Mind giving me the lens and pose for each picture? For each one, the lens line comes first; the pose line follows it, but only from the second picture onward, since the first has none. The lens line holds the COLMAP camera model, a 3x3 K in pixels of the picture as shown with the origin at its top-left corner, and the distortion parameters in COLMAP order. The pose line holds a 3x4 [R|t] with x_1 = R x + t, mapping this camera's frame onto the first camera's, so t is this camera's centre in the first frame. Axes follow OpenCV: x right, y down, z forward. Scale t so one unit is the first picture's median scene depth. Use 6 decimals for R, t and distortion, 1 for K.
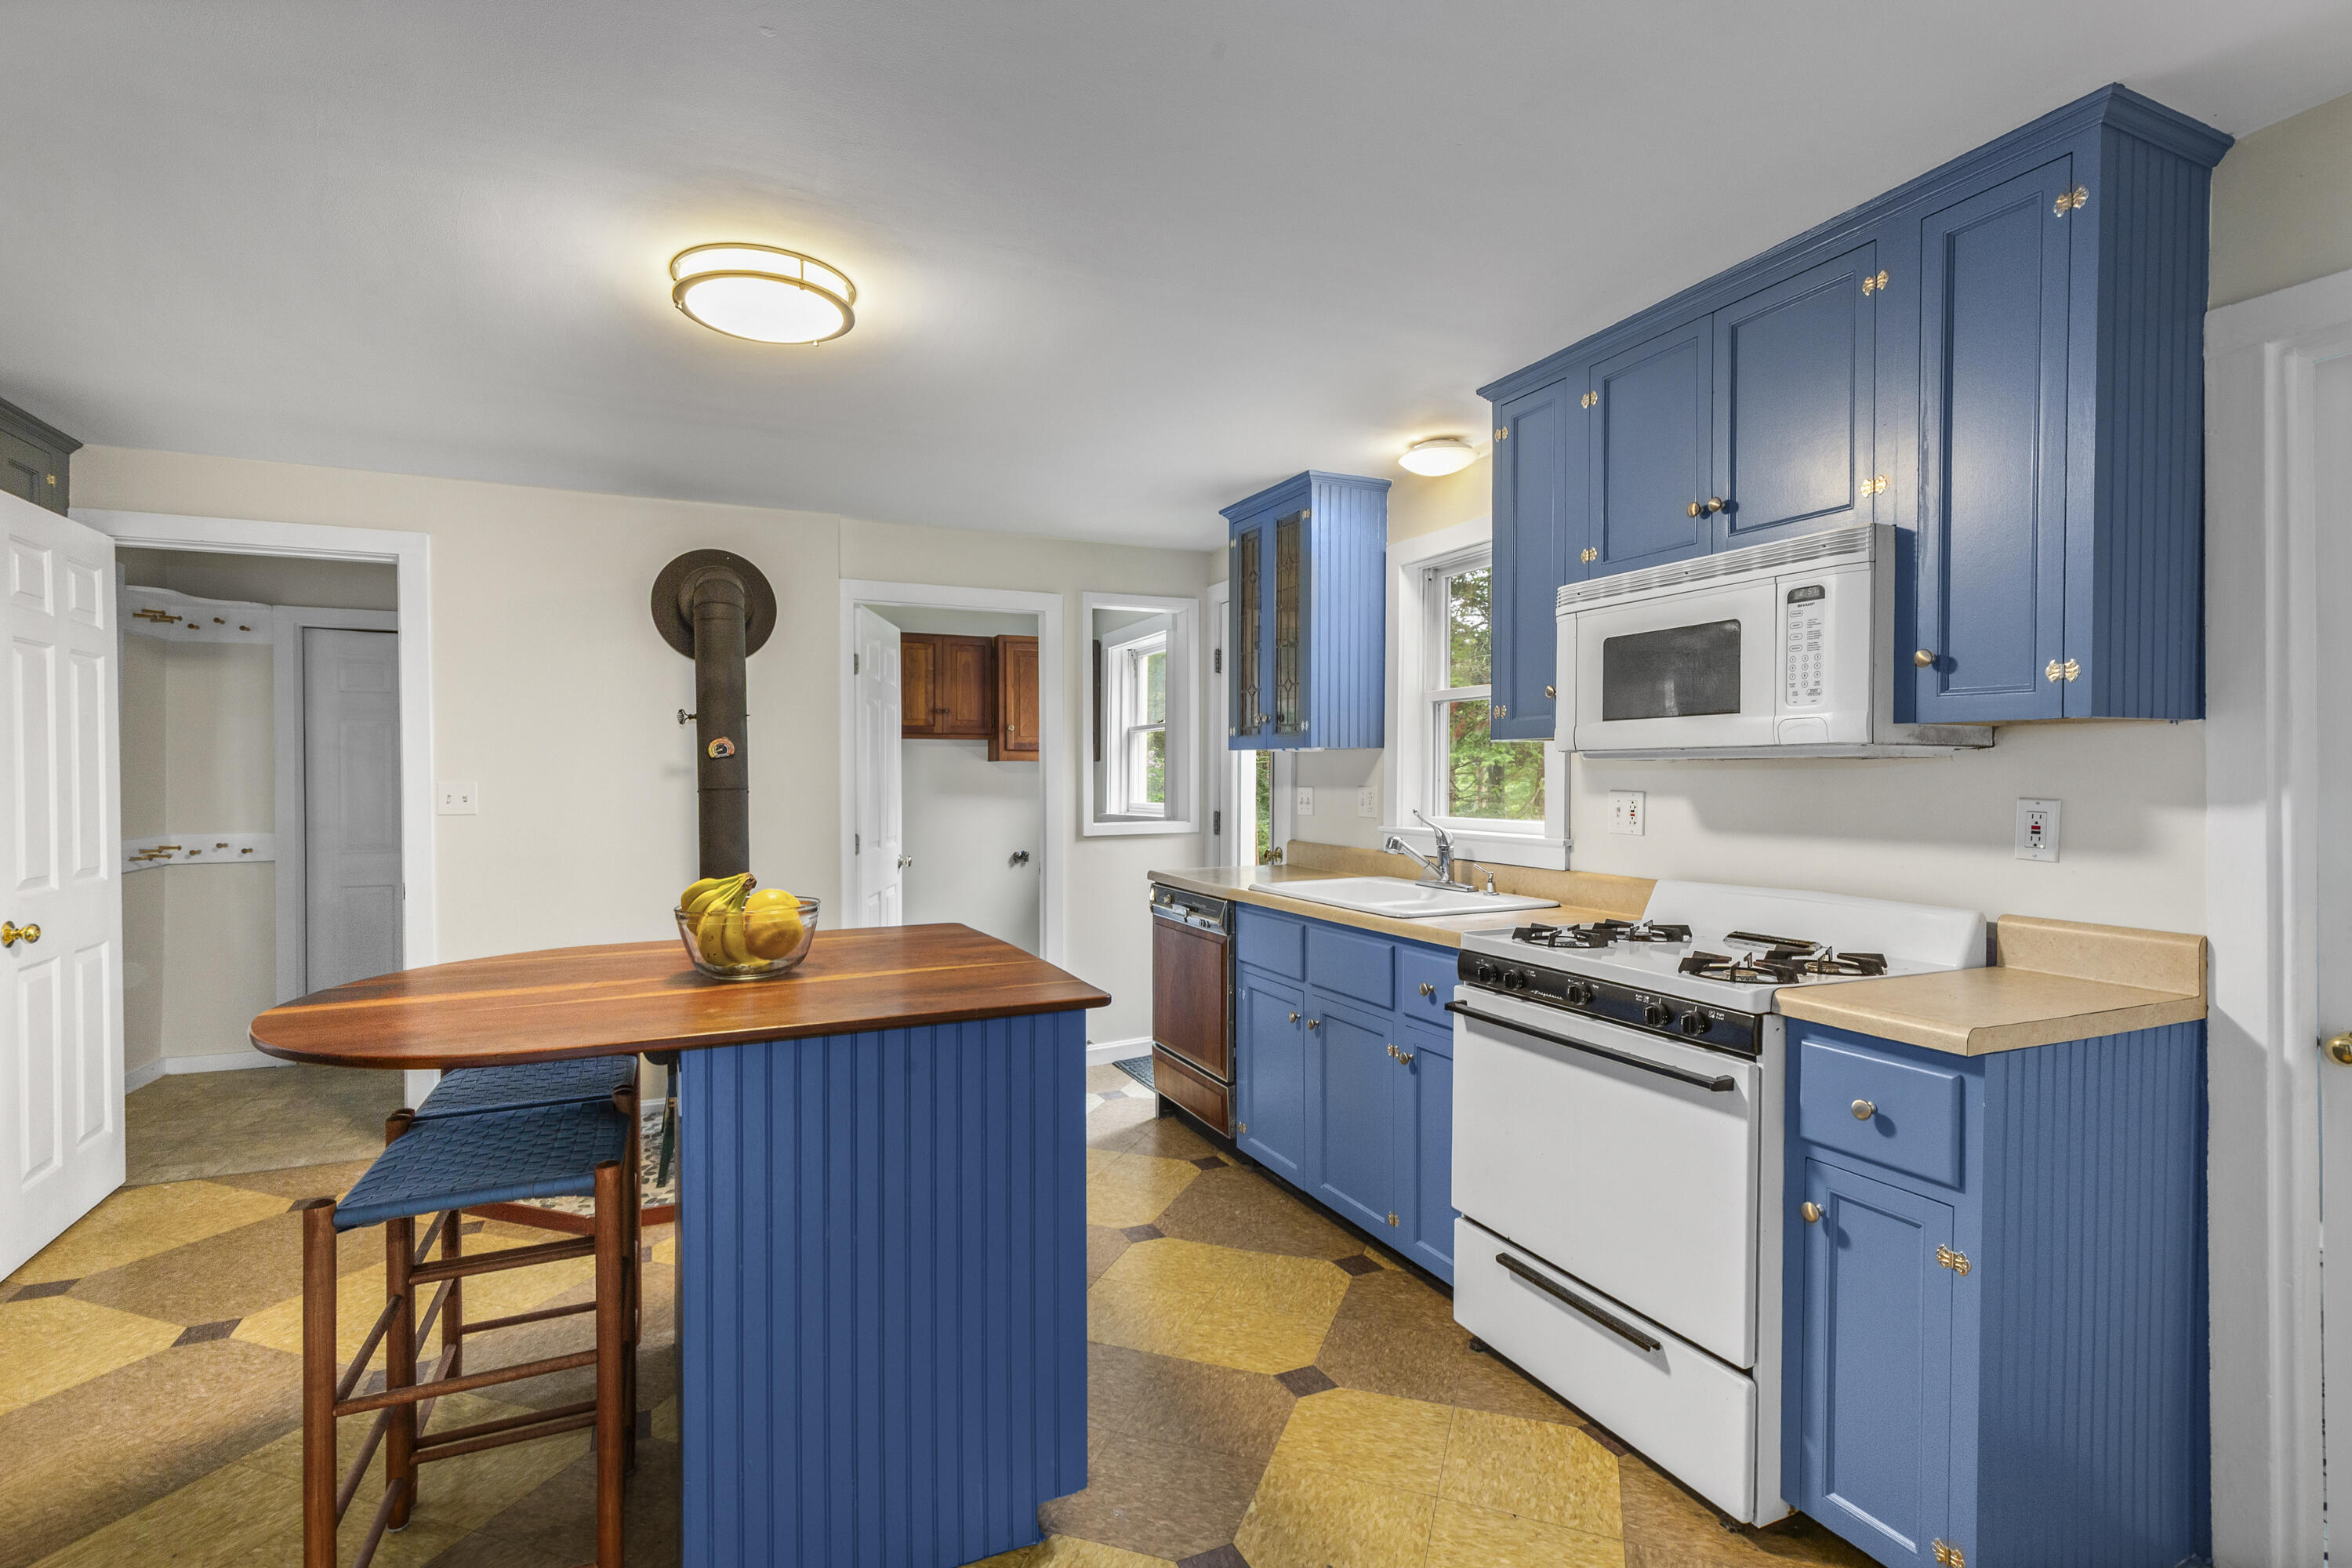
lens RADIAL K [[1090.8, 0, 1174.4], [0, 1090.8, 780.8], [0, 0, 1]] dist [0.012554, -0.000595]
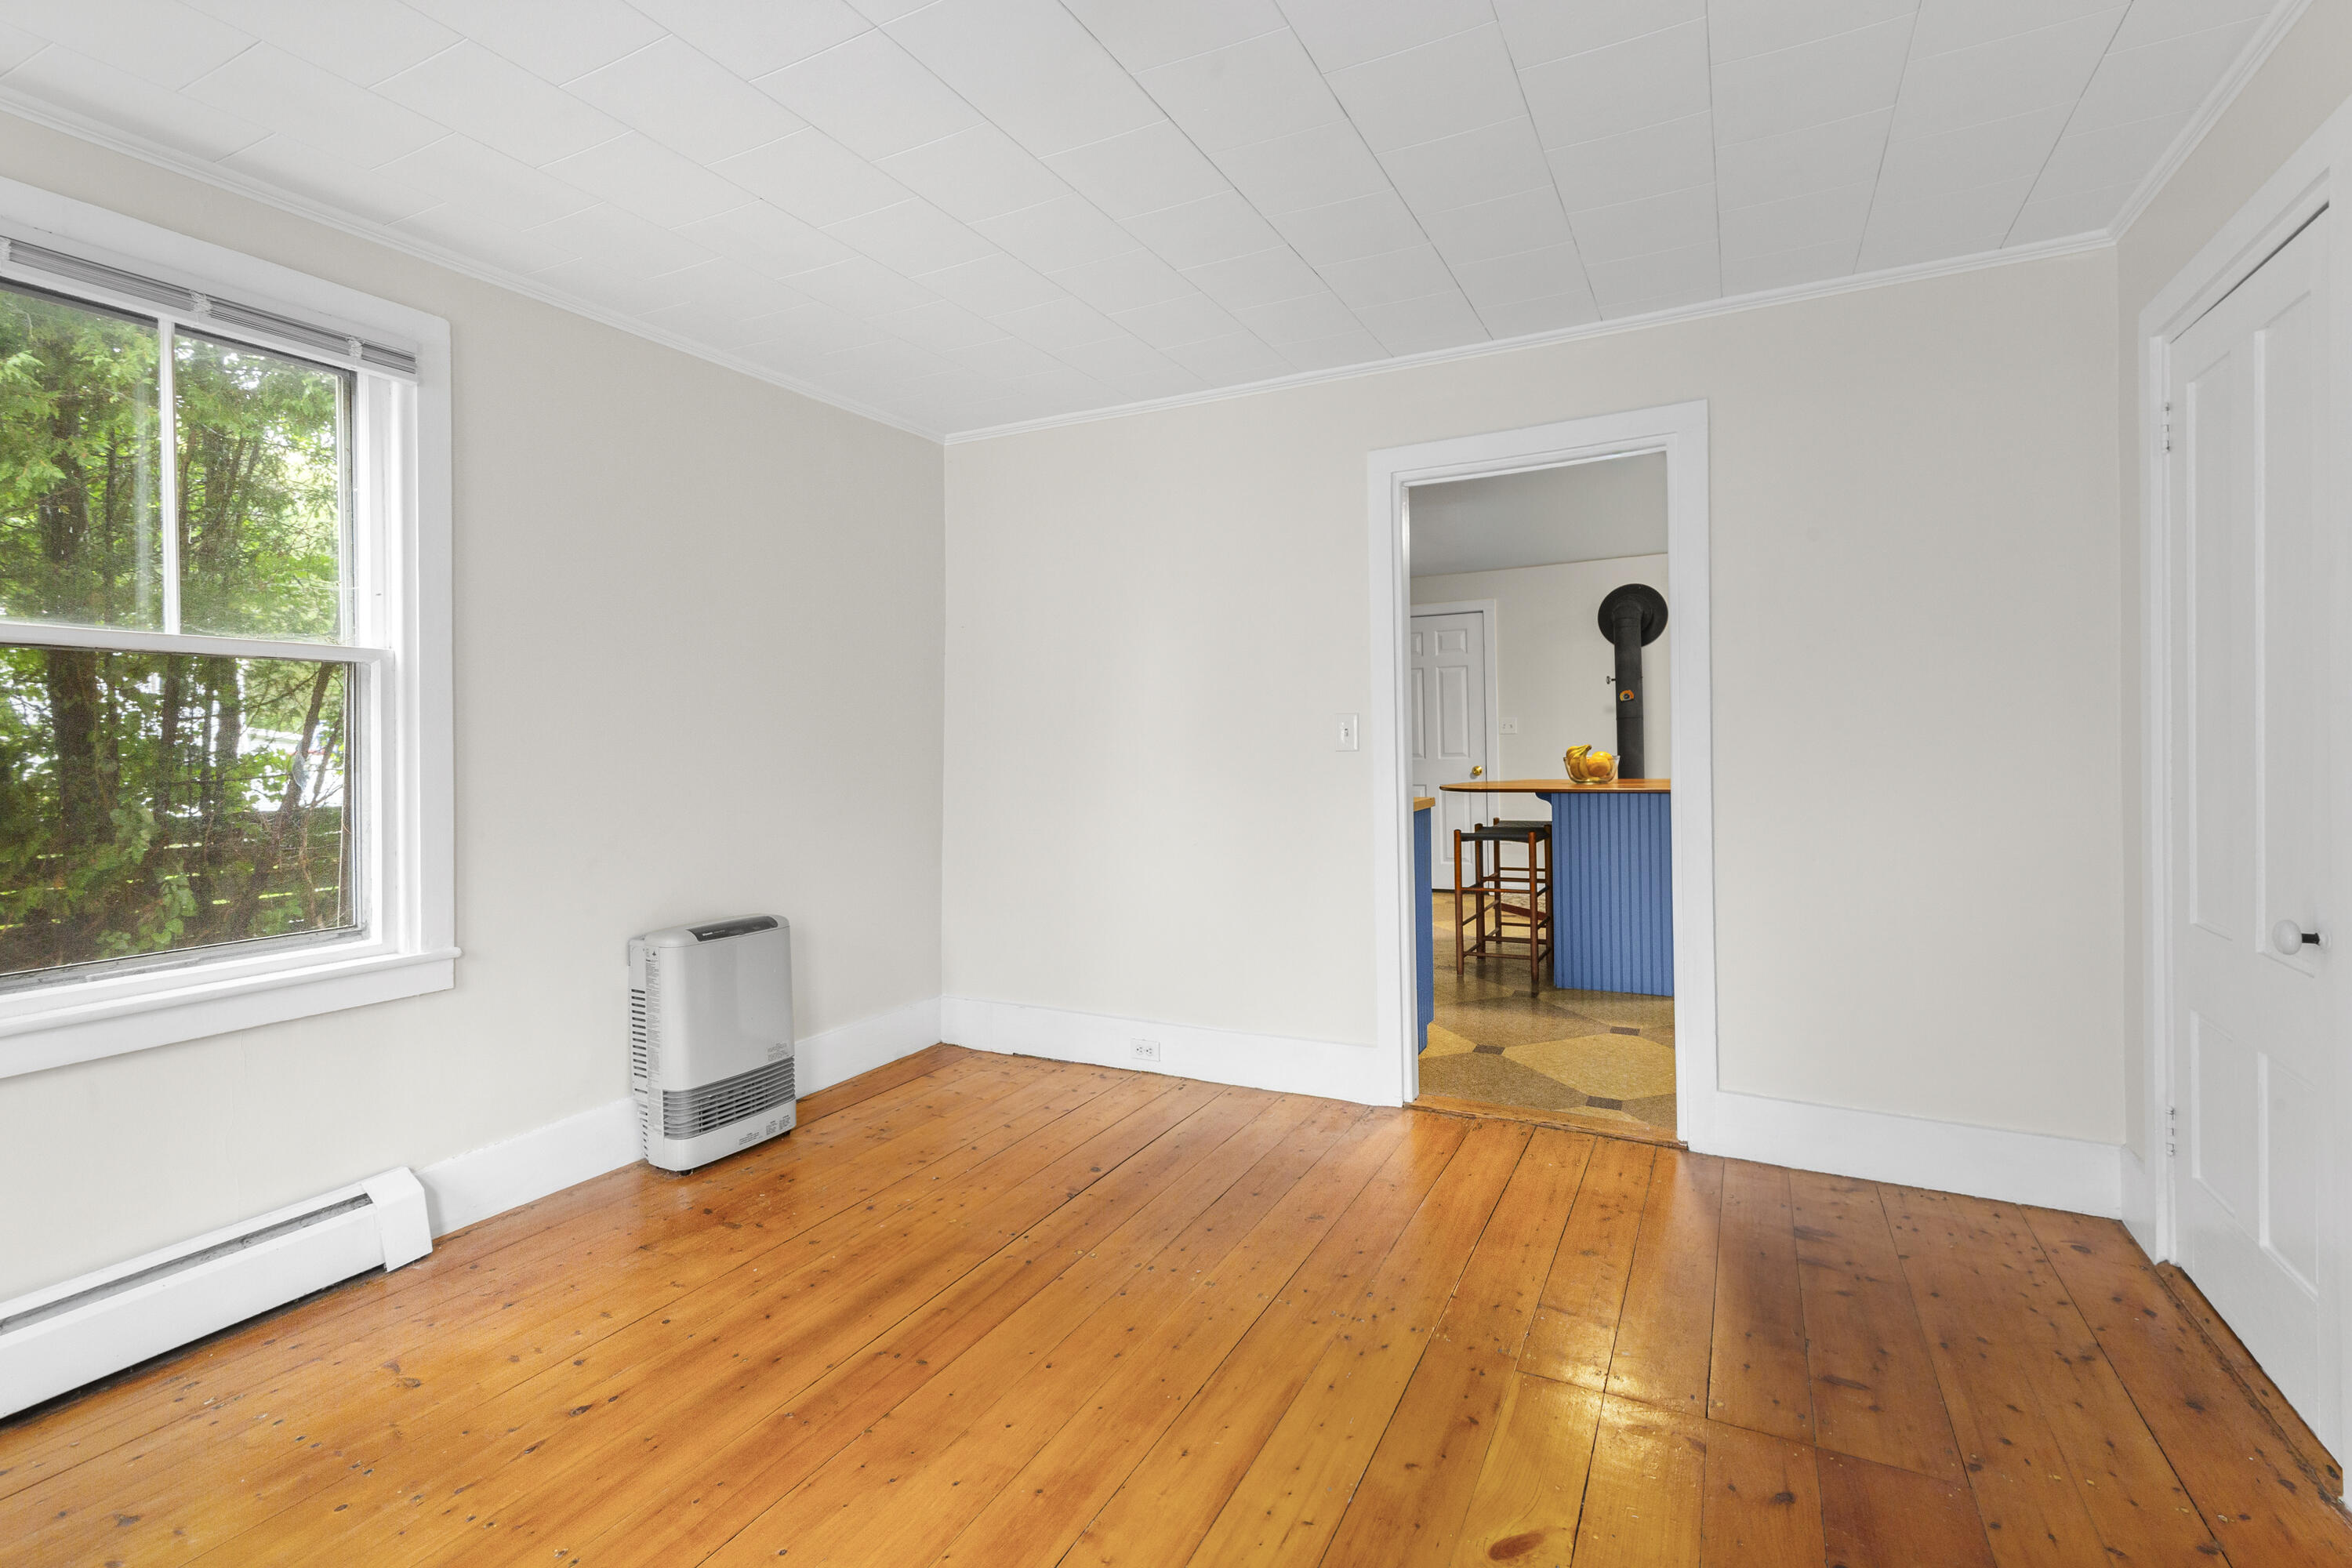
lens RADIAL K [[1096.2, 0, 1186.5], [0, 1096.2, 732.1], [0, 0, 1]] dist [-0.000617, -0.000102]
pose [[0.623255, -0.013597, -0.781900, 0.564711], [0.014119, 0.999882, -0.006134, 0.032108], [0.781891, -0.007217, 0.623374, -0.733913]]
